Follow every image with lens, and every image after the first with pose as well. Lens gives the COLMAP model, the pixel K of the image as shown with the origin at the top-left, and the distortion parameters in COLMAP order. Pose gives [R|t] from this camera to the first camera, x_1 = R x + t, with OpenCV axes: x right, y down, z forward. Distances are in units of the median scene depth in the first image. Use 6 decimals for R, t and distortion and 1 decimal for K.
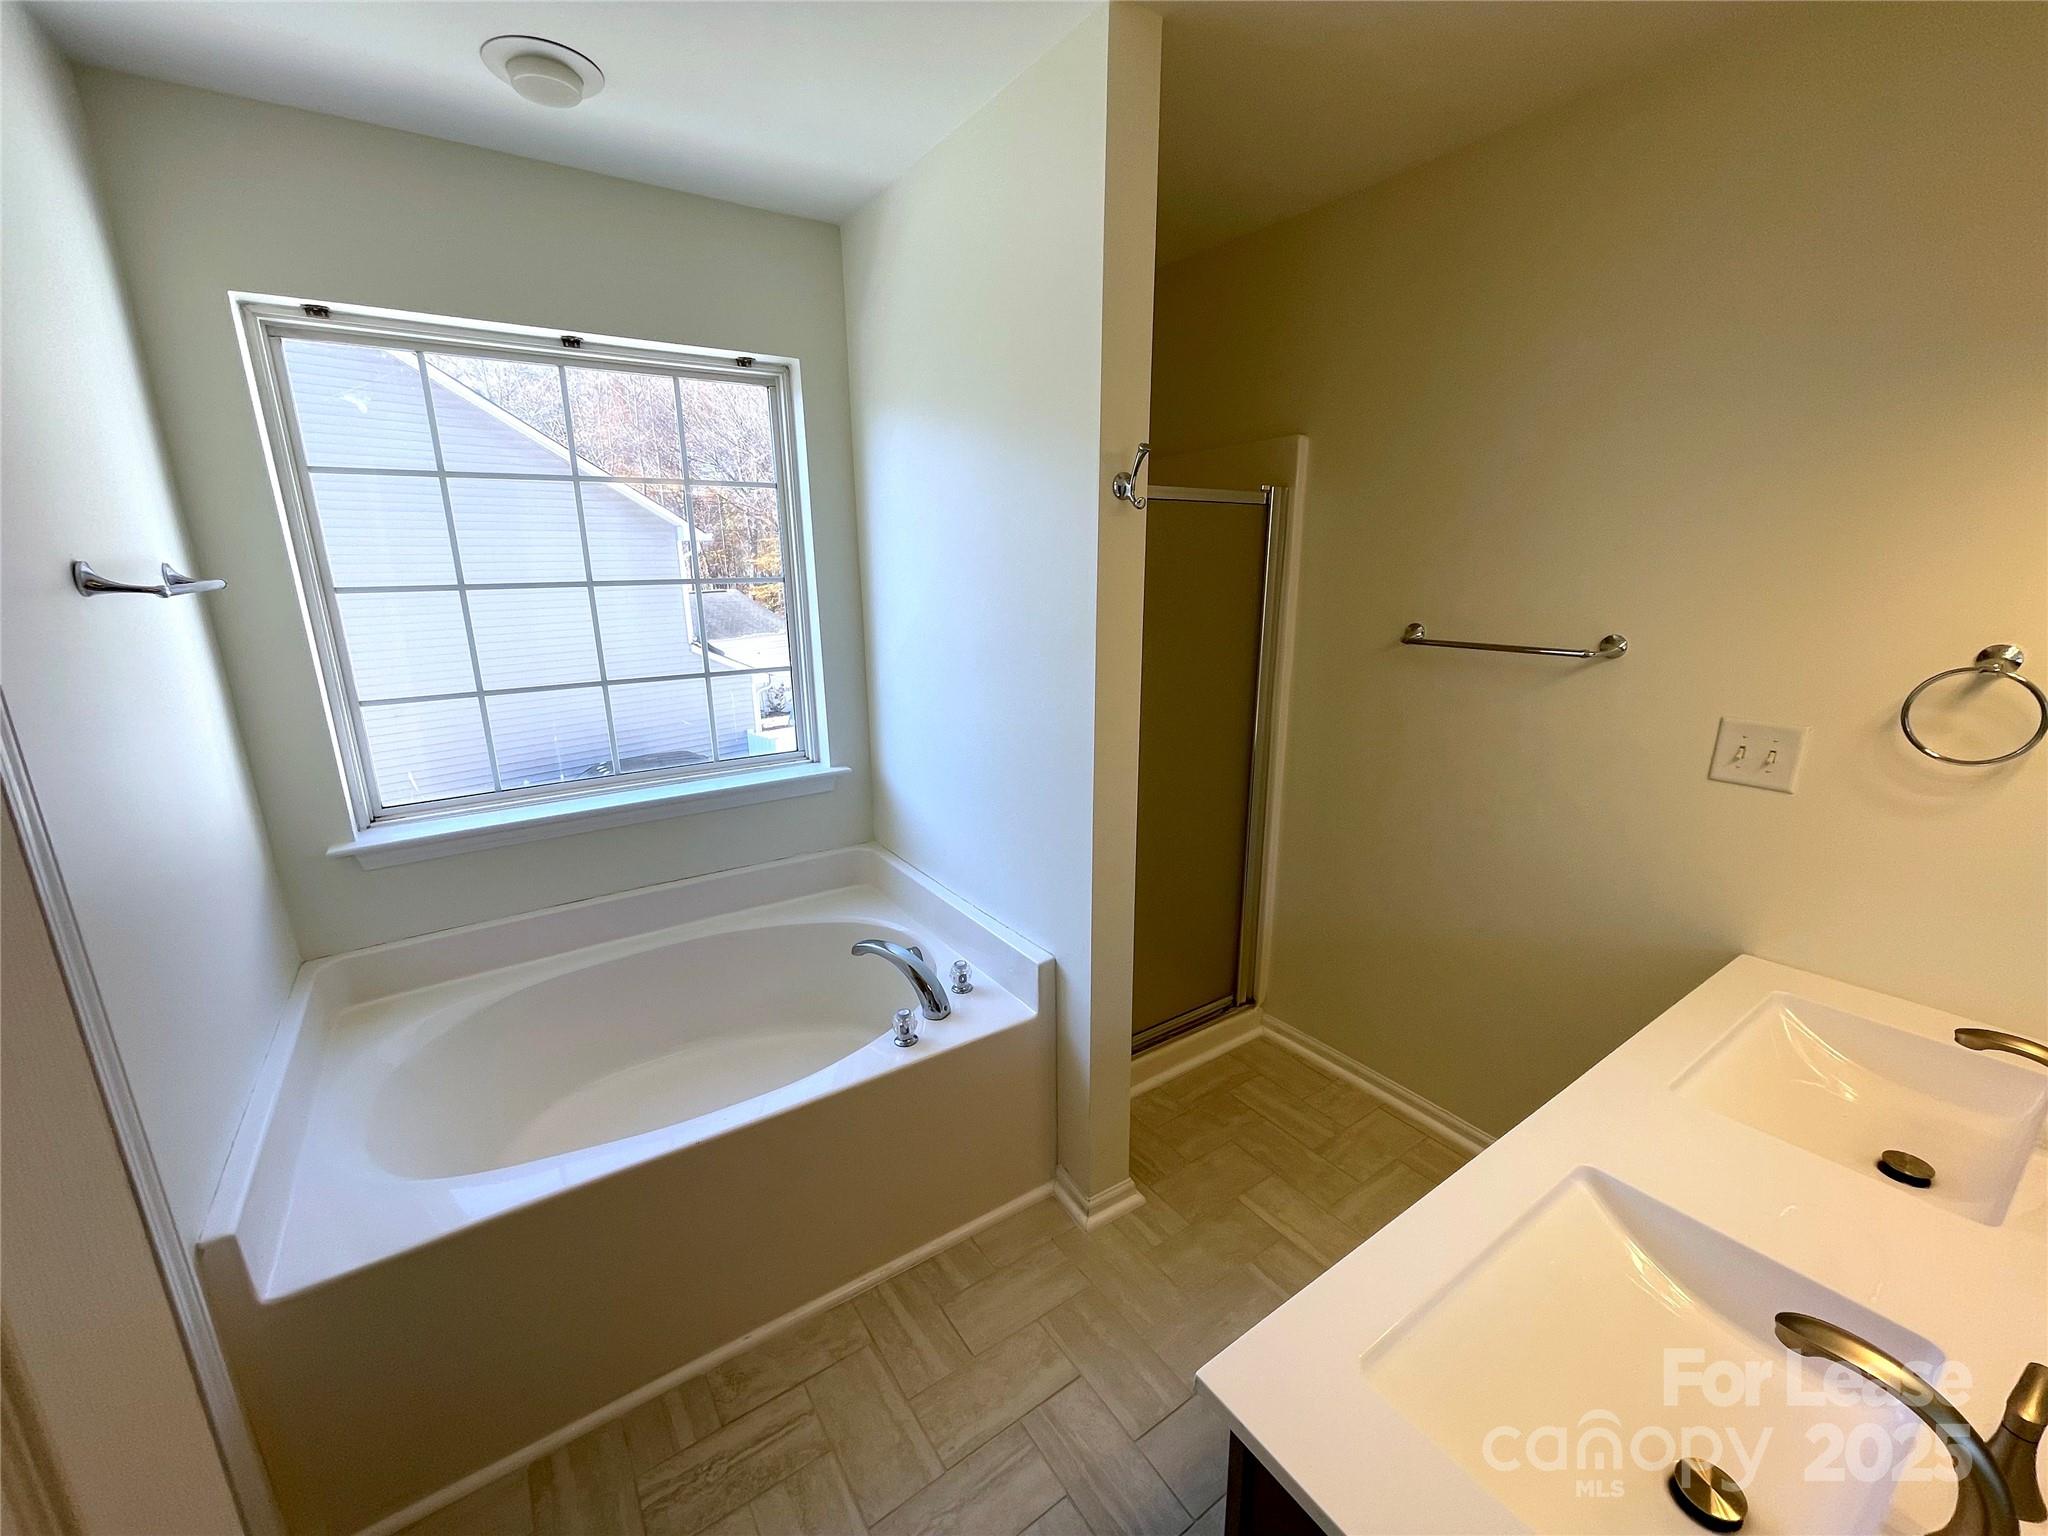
lens RADIAL K [[825.0, 0, 1019.7], [0, 825.0, 772.3], [0, 0, 1]] dist [-0.001704, -0.001209]
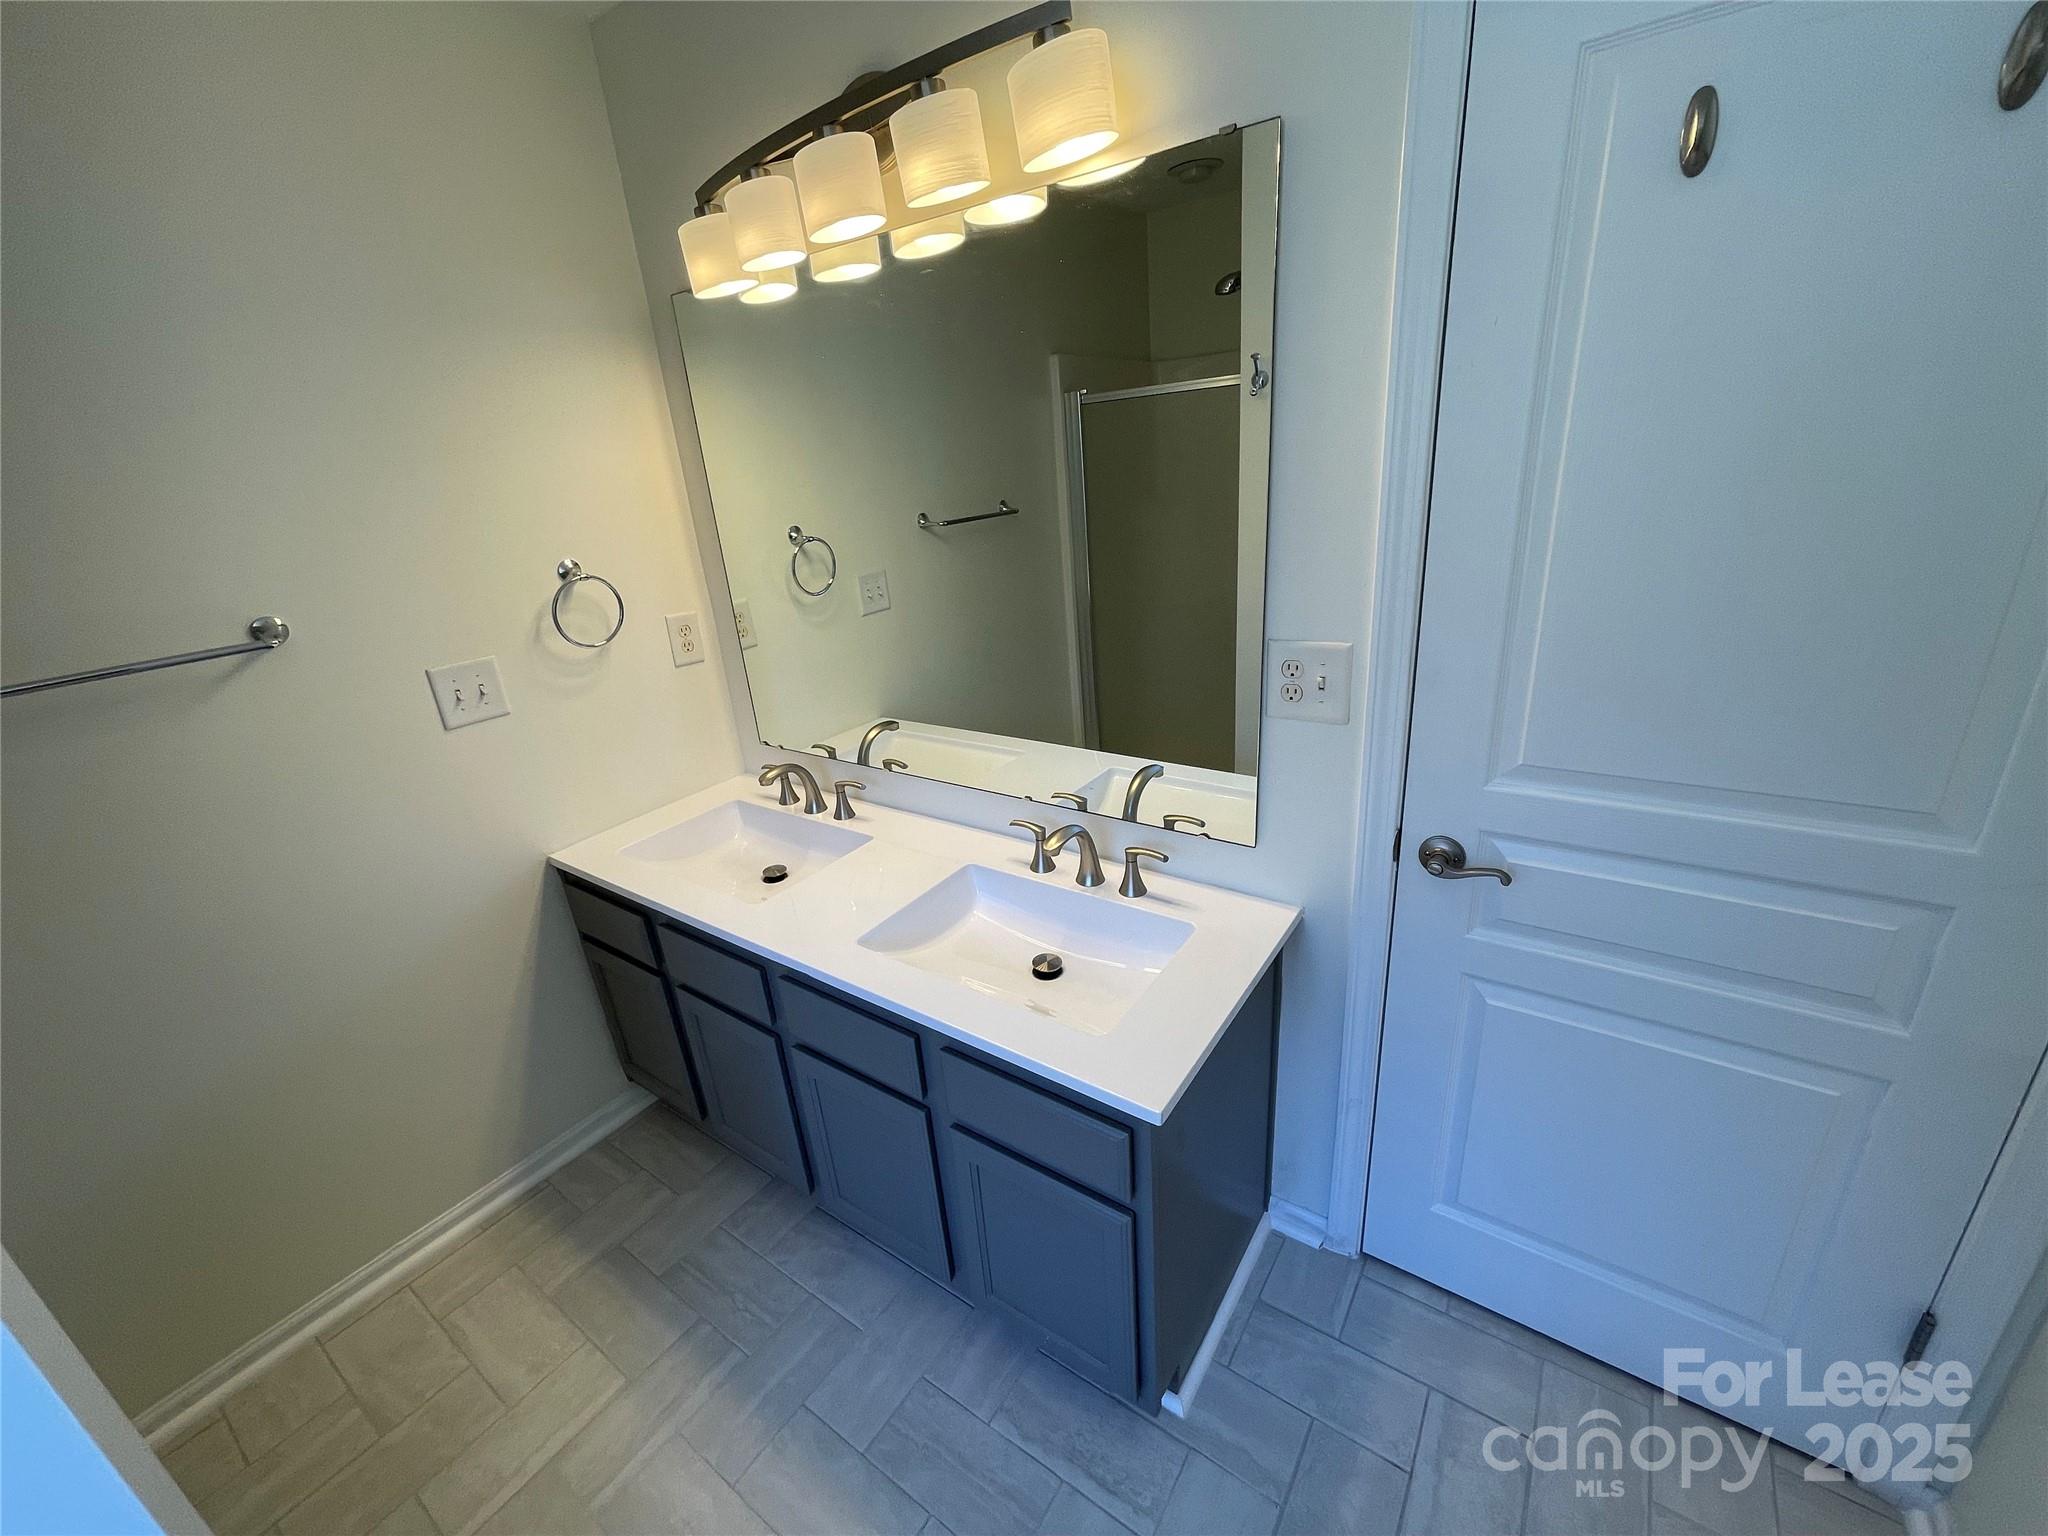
lens RADIAL K [[825.0, 0, 1023.3], [0, 825.0, 767.8], [0, 0, 1]] dist [-0.001704, -0.001209]
pose [[-0.345766, -0.304213, 0.887638, -0.334343], [0.314917, 0.853494, 0.415182, -0.154457], [-0.883897, 0.423088, -0.199307, 0.603626]]
